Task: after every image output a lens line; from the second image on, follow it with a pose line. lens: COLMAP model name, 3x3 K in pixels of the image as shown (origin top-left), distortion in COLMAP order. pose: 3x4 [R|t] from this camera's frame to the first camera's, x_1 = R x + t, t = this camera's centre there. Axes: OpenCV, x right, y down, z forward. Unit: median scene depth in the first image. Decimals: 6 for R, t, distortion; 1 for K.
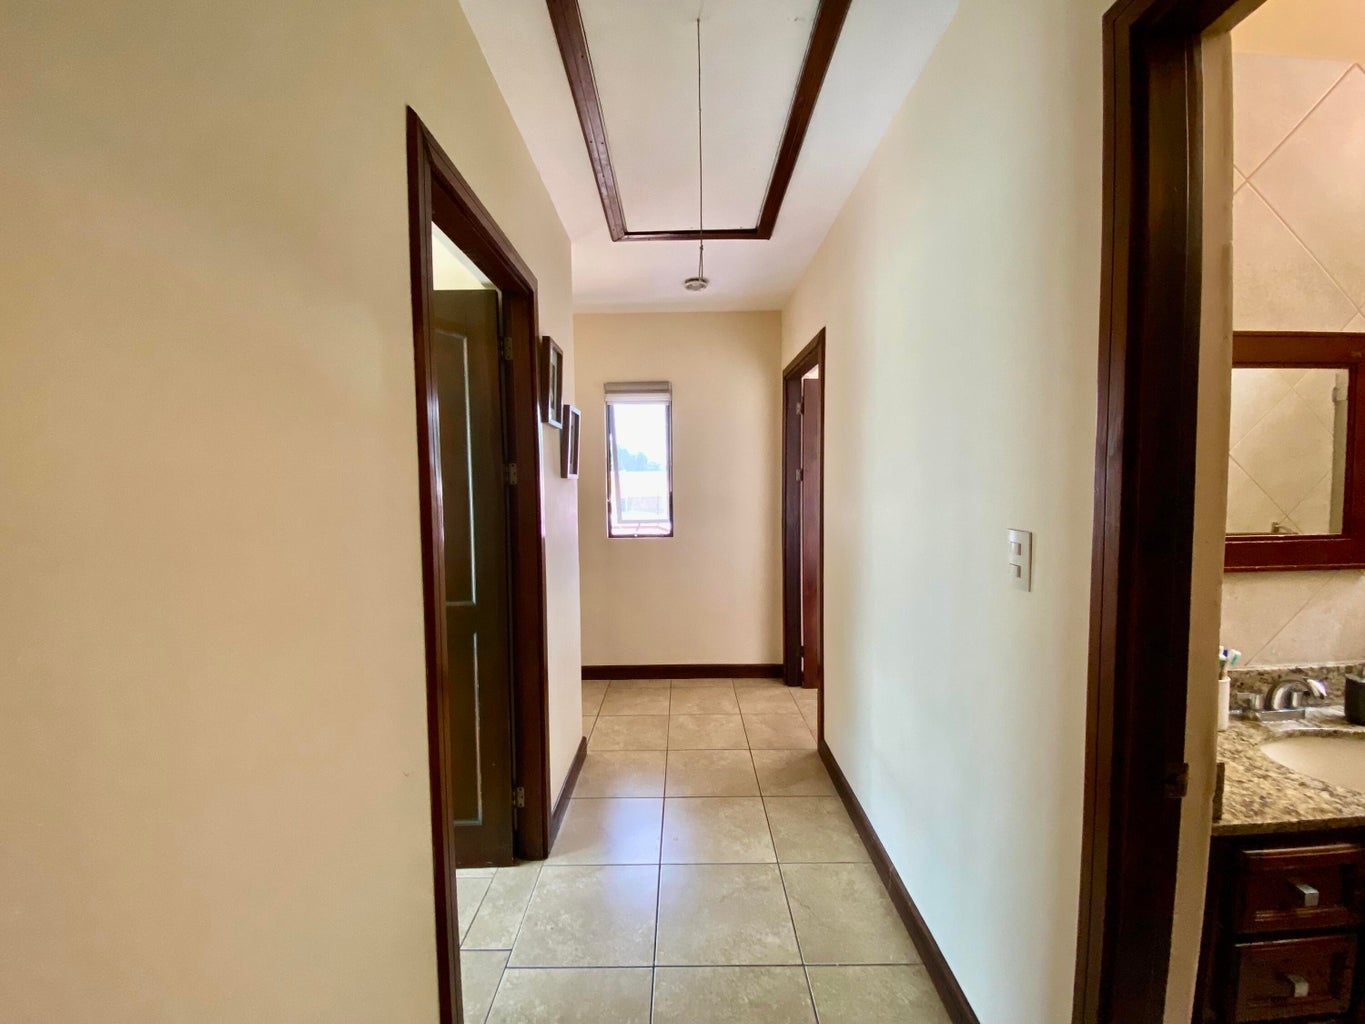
lens RADIAL K [[550.1, 0, 678.9], [0, 550.1, 514.7], [0, 0, 1]] dist [0.024718, -0.021985]
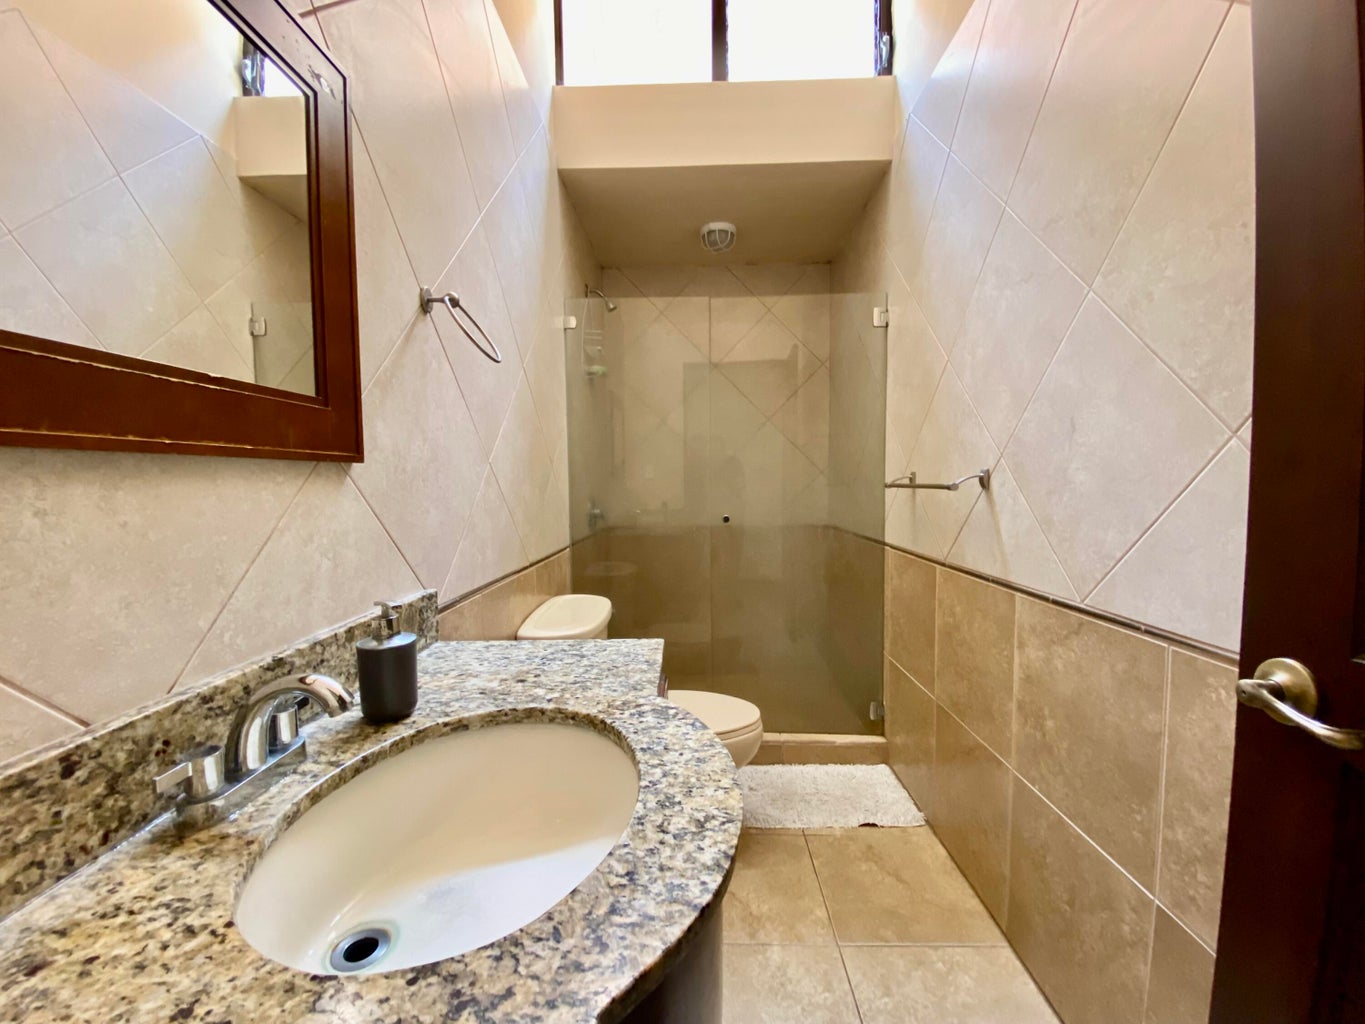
lens RADIAL K [[550.1, 0, 678.9], [0, 550.1, 514.7], [0, 0, 1]] dist [0.024718, -0.021985]
pose [[0.026910, -0.044754, 0.998636, 0.665228], [0.073620, 0.996373, 0.042669, 0.160588], [-0.996923, 0.072371, 0.030107, 0.628183]]
